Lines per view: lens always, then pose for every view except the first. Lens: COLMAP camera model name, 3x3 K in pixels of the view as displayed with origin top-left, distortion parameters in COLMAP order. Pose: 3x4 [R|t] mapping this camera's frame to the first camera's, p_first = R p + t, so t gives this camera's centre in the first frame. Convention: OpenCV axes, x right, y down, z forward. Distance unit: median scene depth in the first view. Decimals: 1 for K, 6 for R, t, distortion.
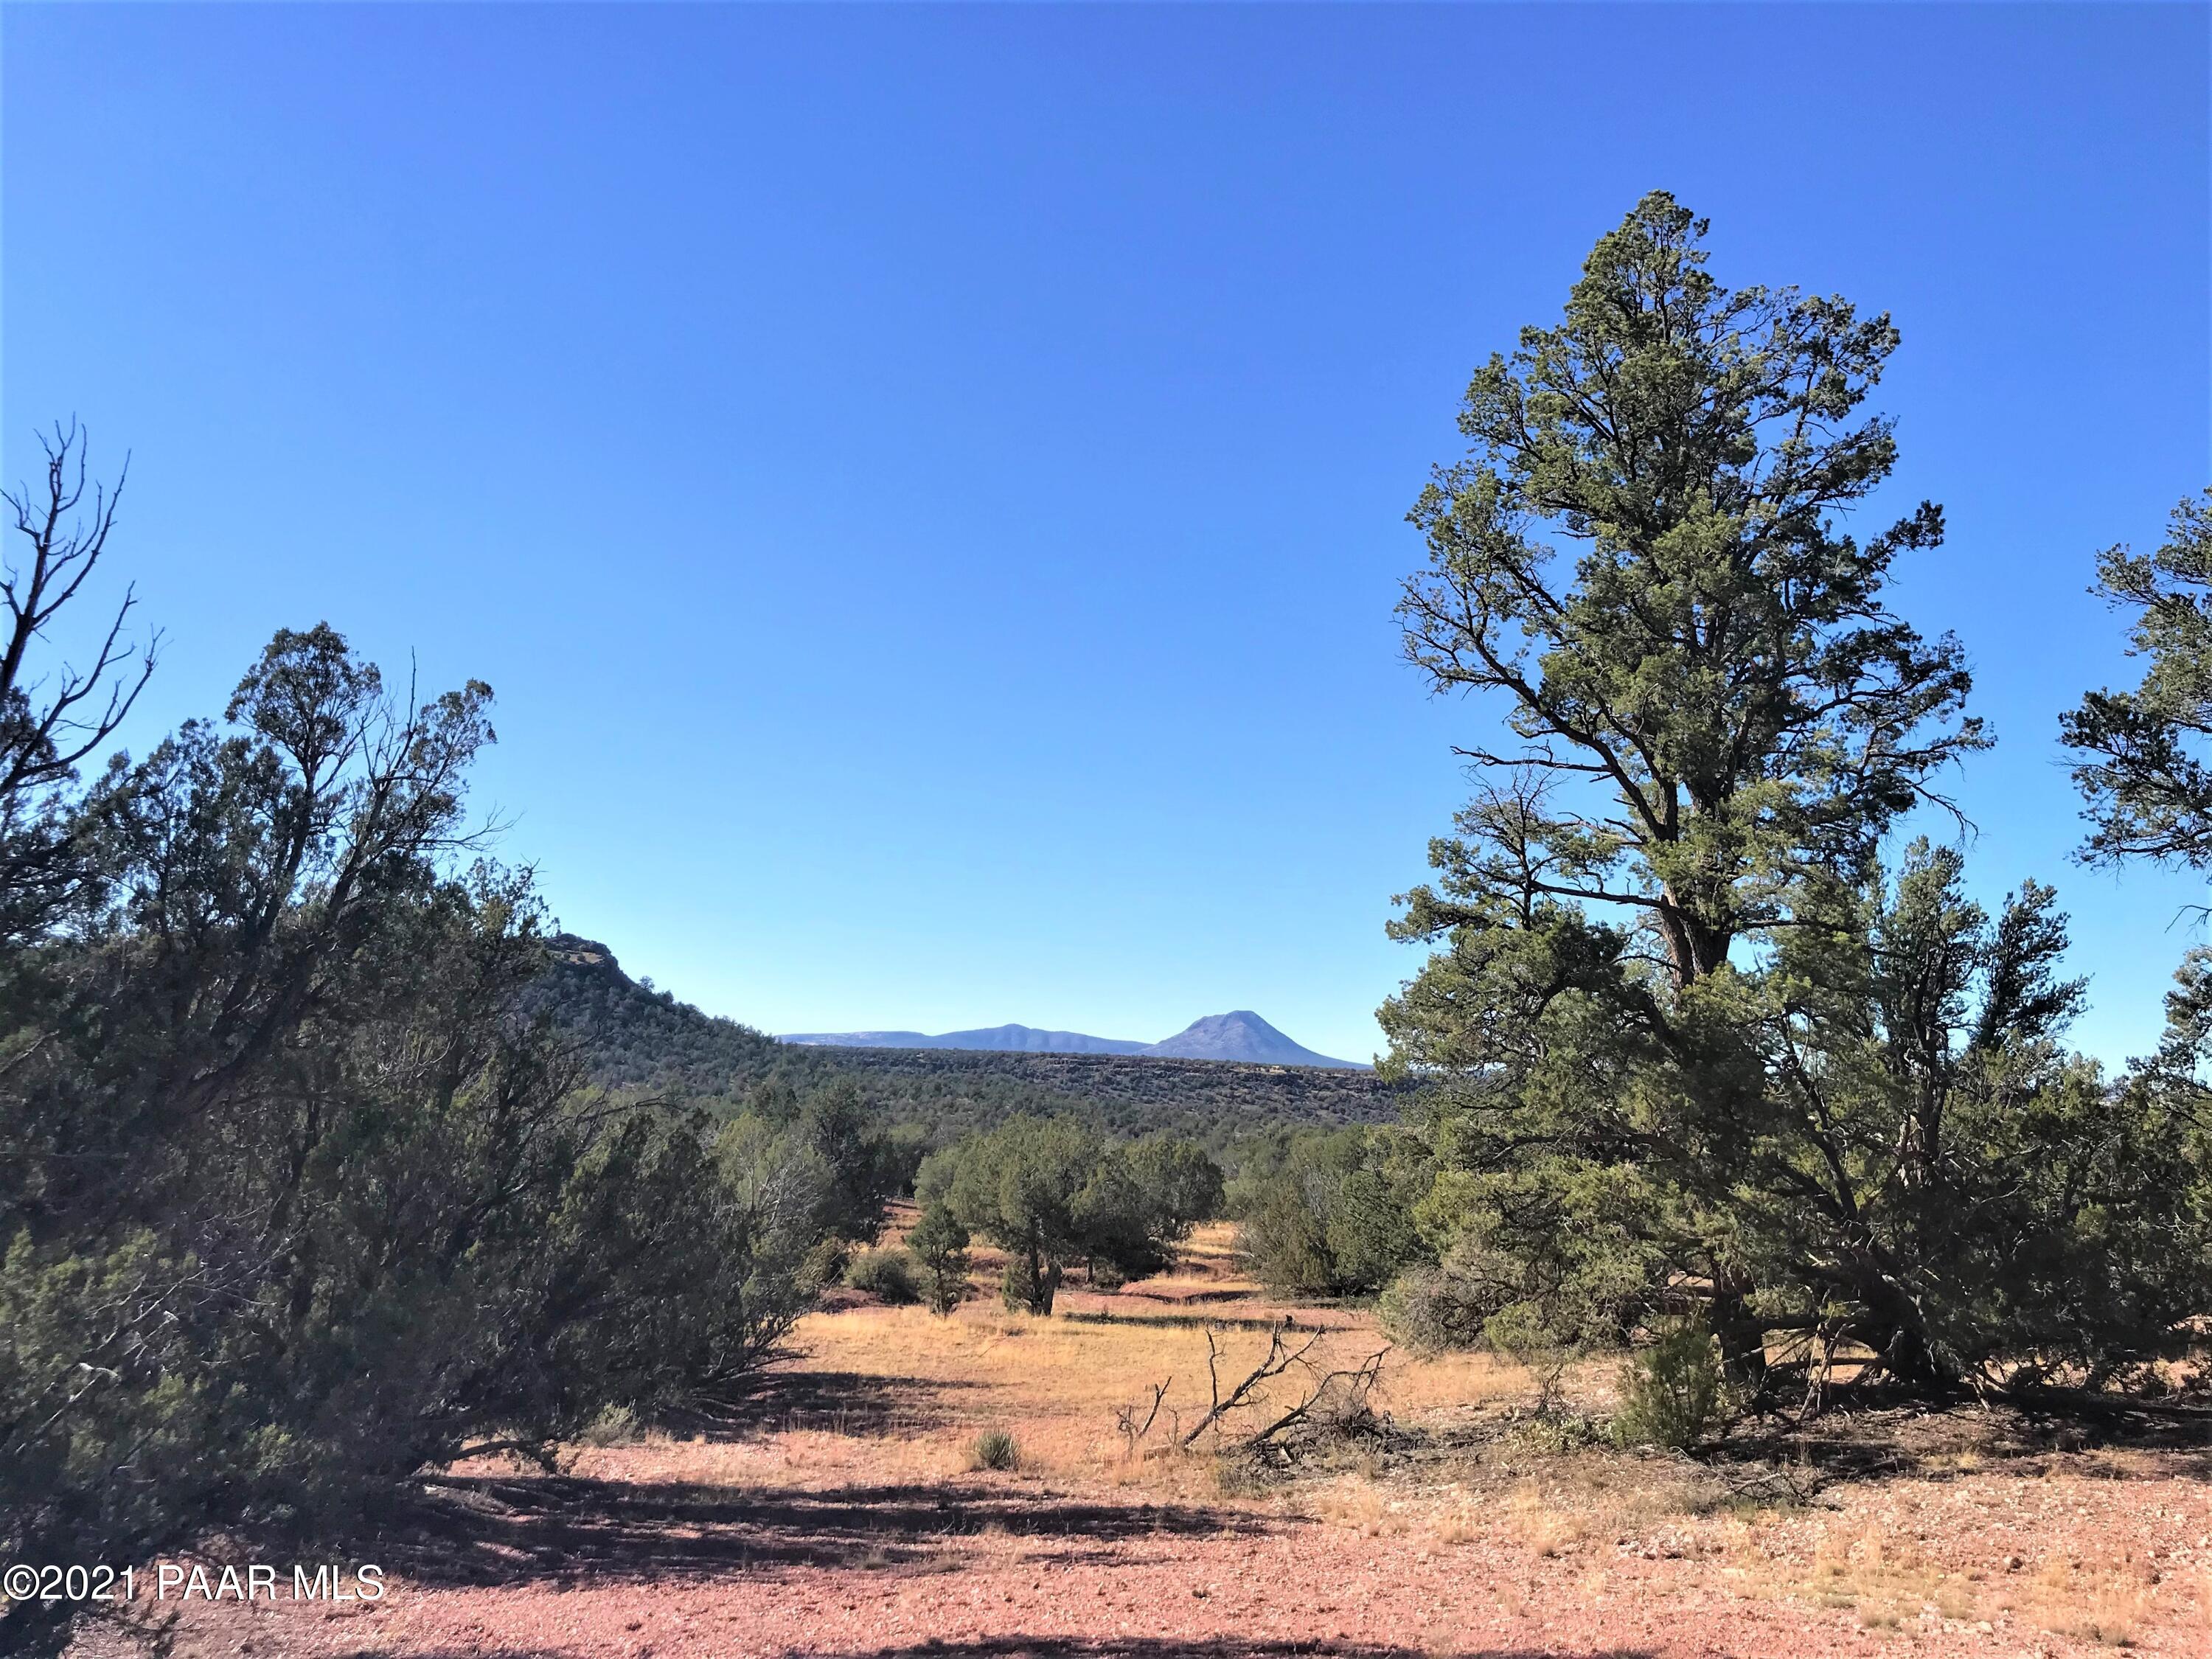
lens RADIAL K [[1925.3, 0, 1106.2], [0, 1925.3, 784.7], [0, 0, 1]] dist [0.110330, 0.001012]
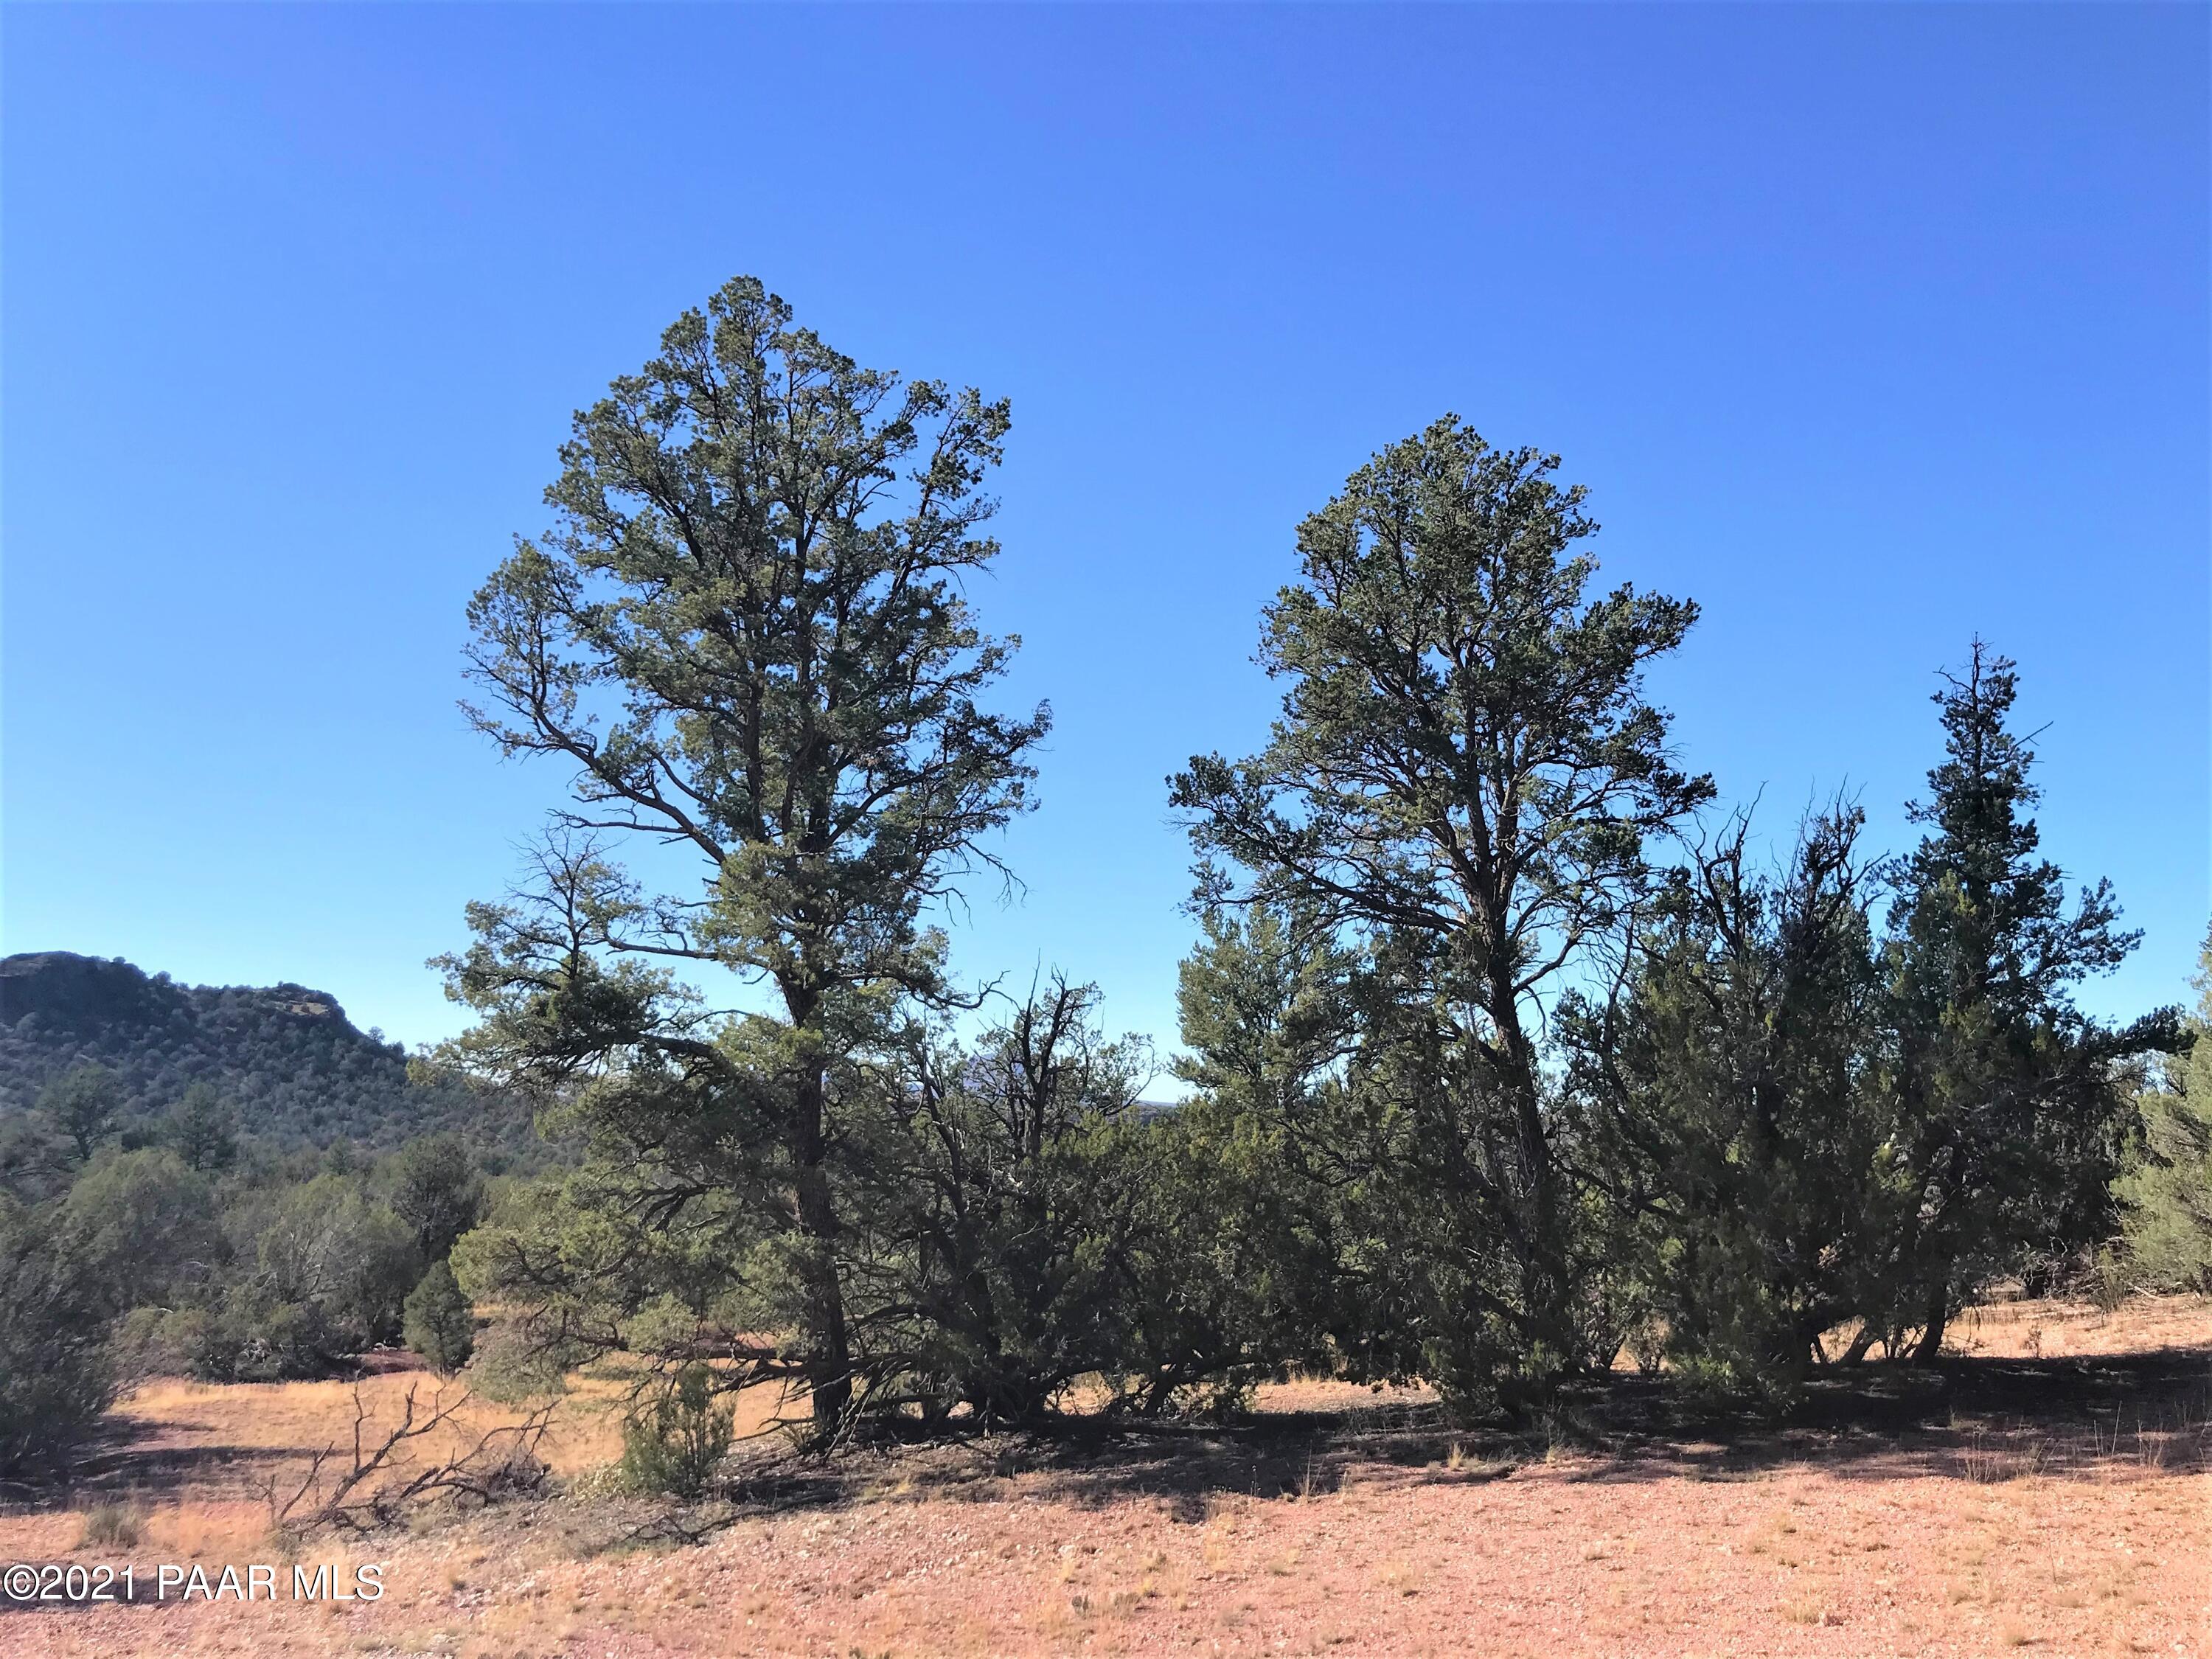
lens RADIAL K [[1948.1, 0, 1105.6], [0, 1948.1, 783.7], [0, 0, 1]] dist [-0.003727, 0.109219]
pose [[0.992455, -0.002032, 0.122596, 0.081437], [0.004530, 0.999788, -0.020101, -0.002644], [-0.122529, 0.020505, 0.992253, -0.013205]]
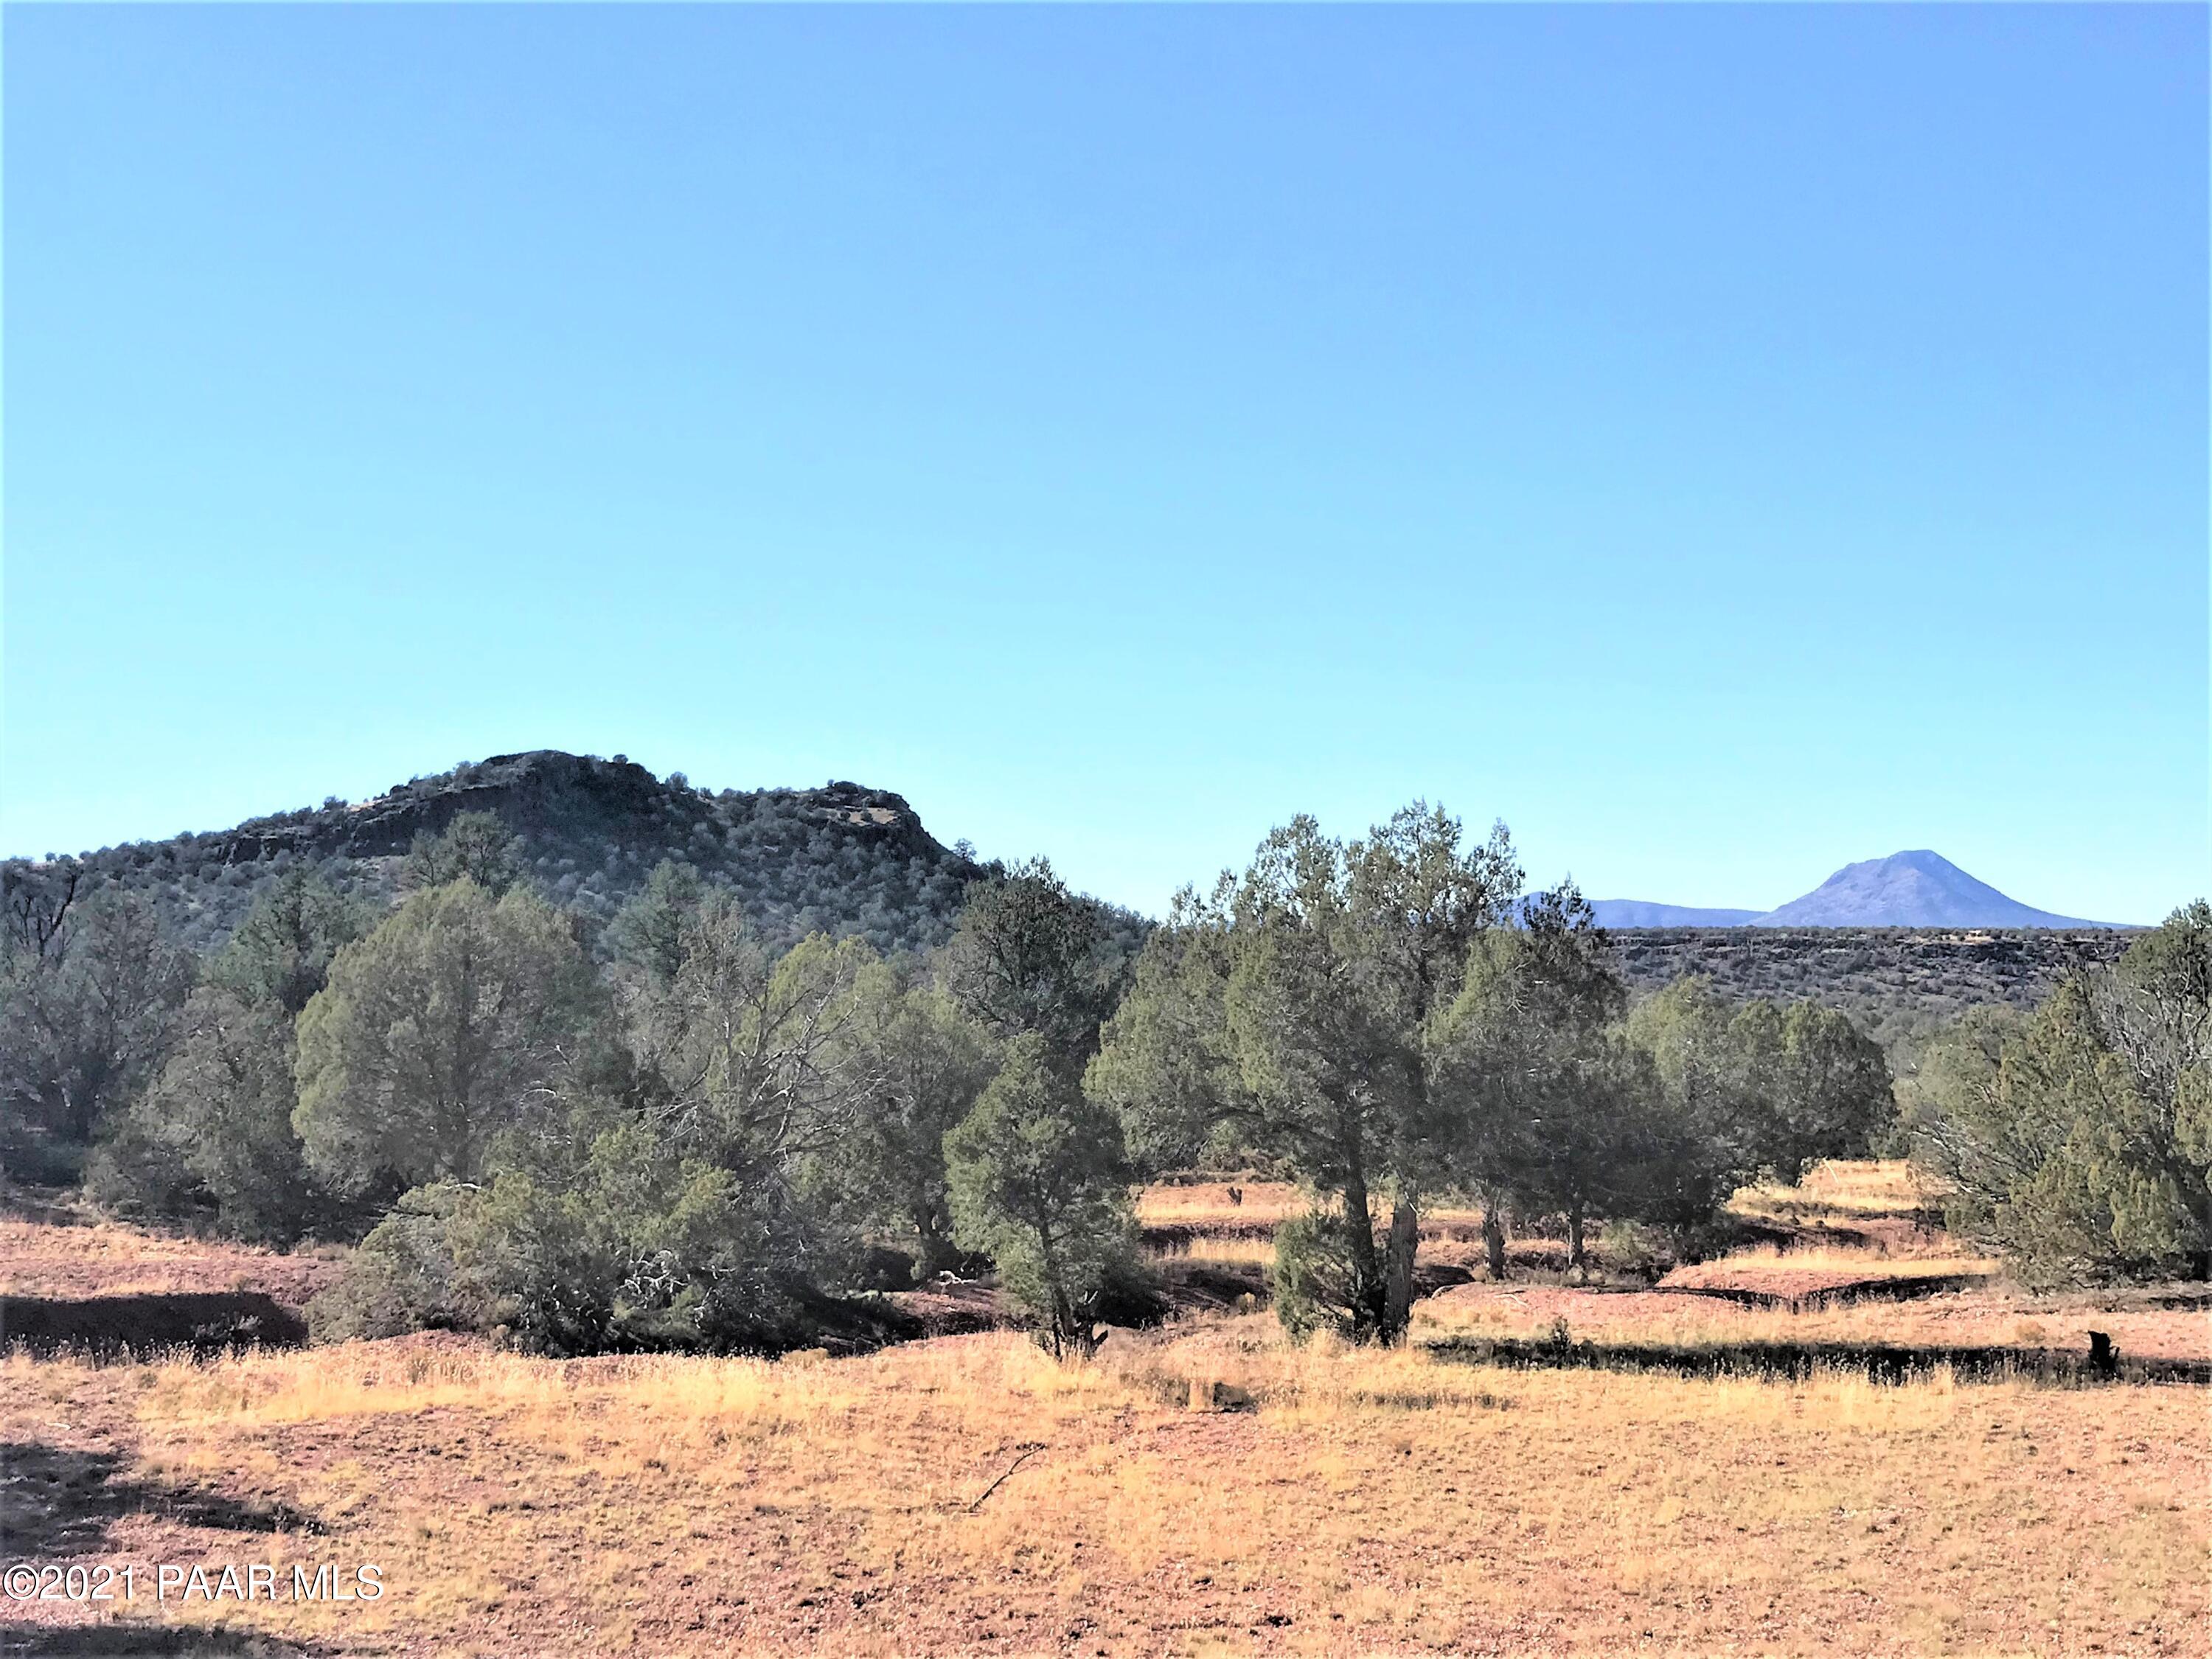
lens RADIAL K [[3025.4, 0, 1106.0], [0, 3025.4, 829.5], [0, 0, 1]] dist [0.288945, -1.148394]
pose [[0.980960, -0.057088, -0.185630, 0.019796], [0.075731, 0.992598, 0.094939, 0.082465], [0.178836, -0.107189, 0.978022, 0.306187]]
